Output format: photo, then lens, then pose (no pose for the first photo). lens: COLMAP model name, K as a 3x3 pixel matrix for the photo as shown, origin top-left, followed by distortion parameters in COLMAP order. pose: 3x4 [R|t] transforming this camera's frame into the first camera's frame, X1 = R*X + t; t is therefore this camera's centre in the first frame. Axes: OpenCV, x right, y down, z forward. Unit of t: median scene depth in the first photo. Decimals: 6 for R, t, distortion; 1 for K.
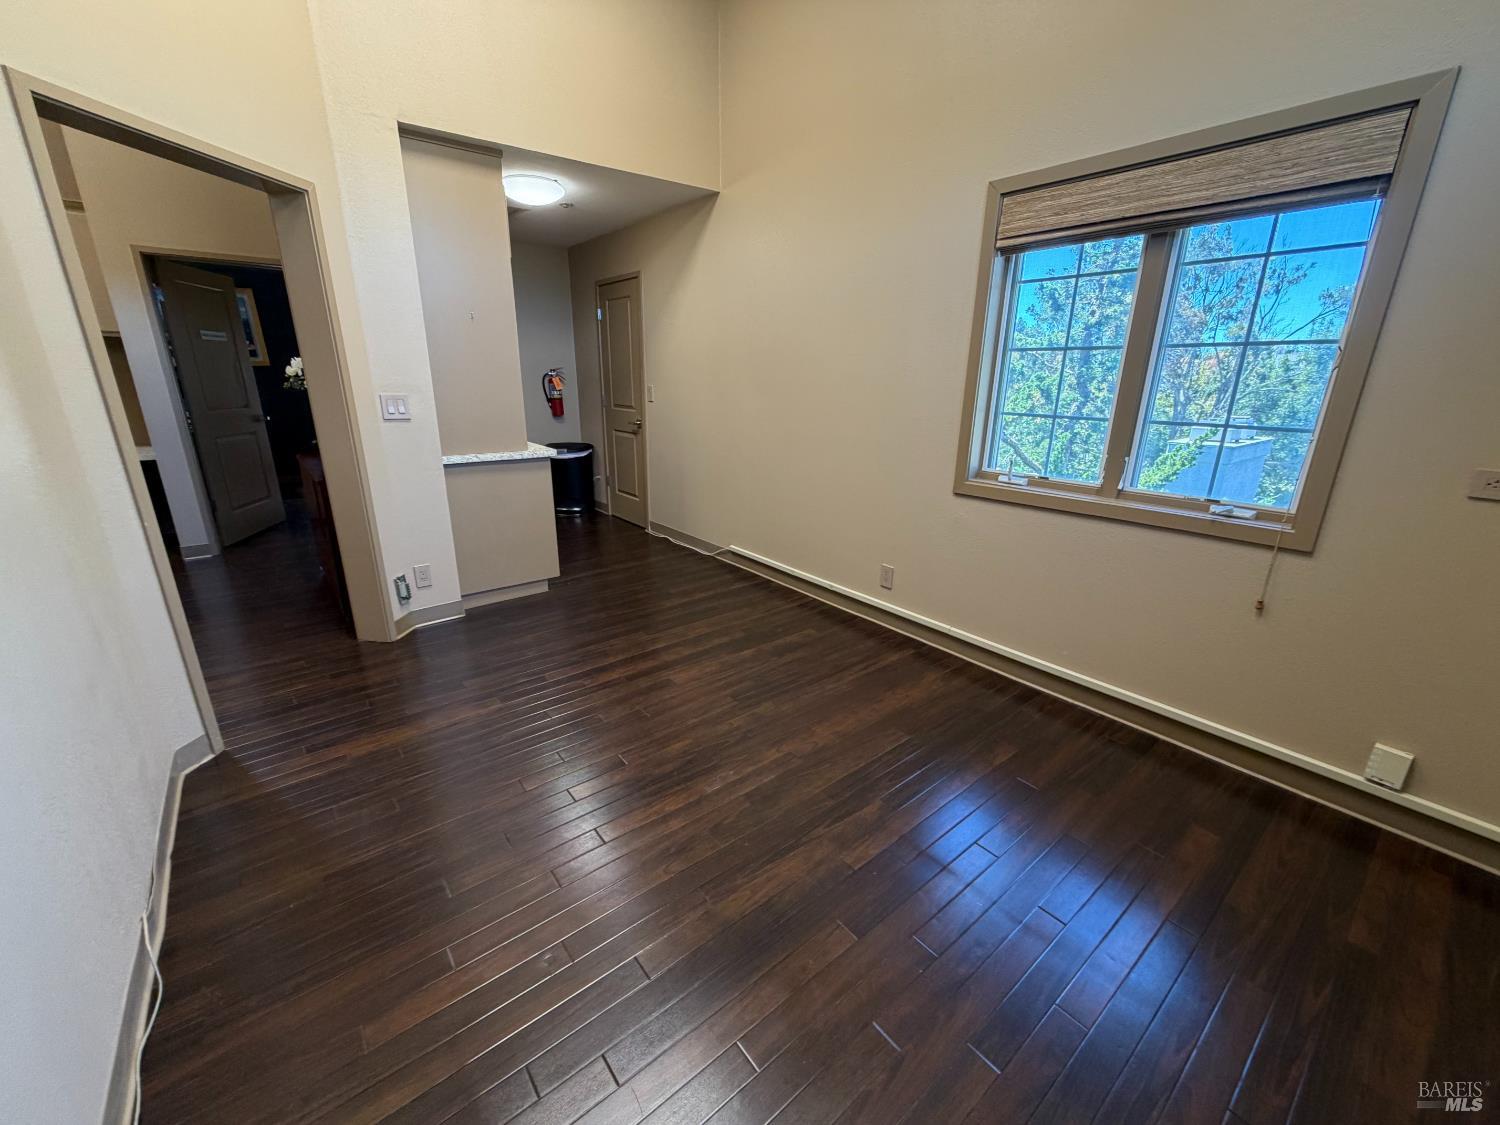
lens RADIAL K [[597.7, 0, 747.4], [0, 597.7, 563.3], [0, 0, 1]] dist [0.000180, -0.000003]
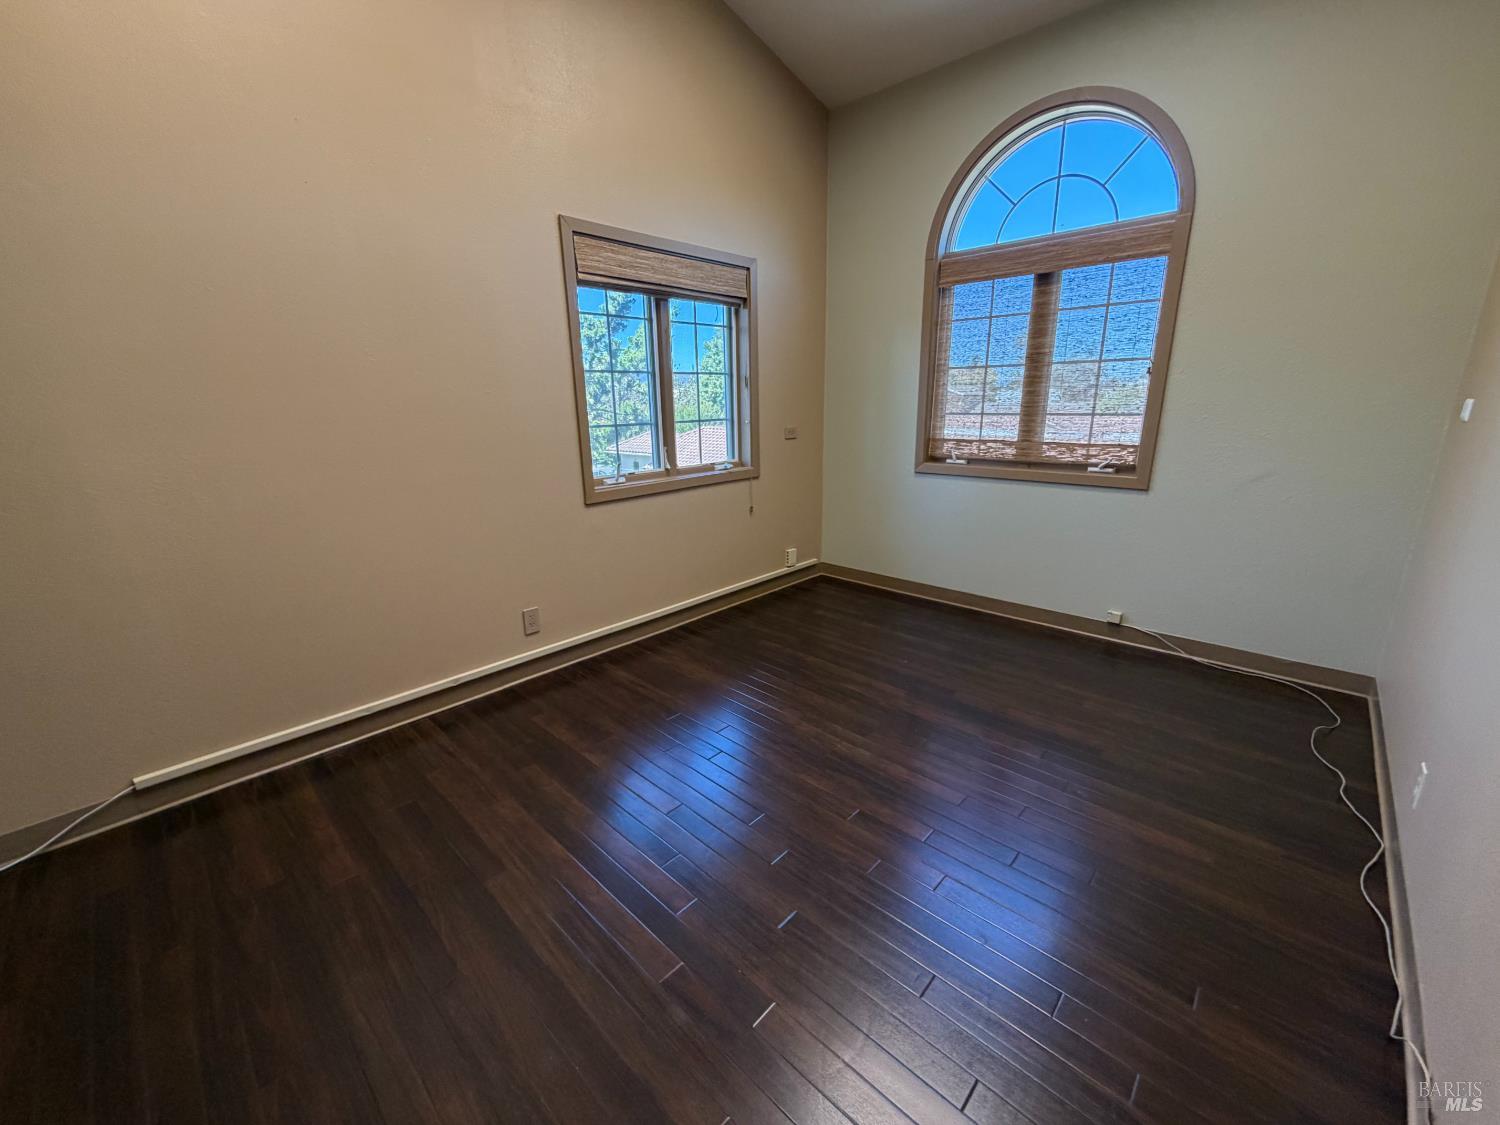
lens RADIAL K [[597.7, 0, 747.4], [0, 597.7, 563.3], [0, 0, 1]] dist [0.000180, -0.000003]
pose [[-0.137819, -0.268639, 0.953331, -0.862428], [0.317121, 0.899878, 0.299421, -0.299013], [-0.938318, 0.343587, -0.038829, 0.973577]]
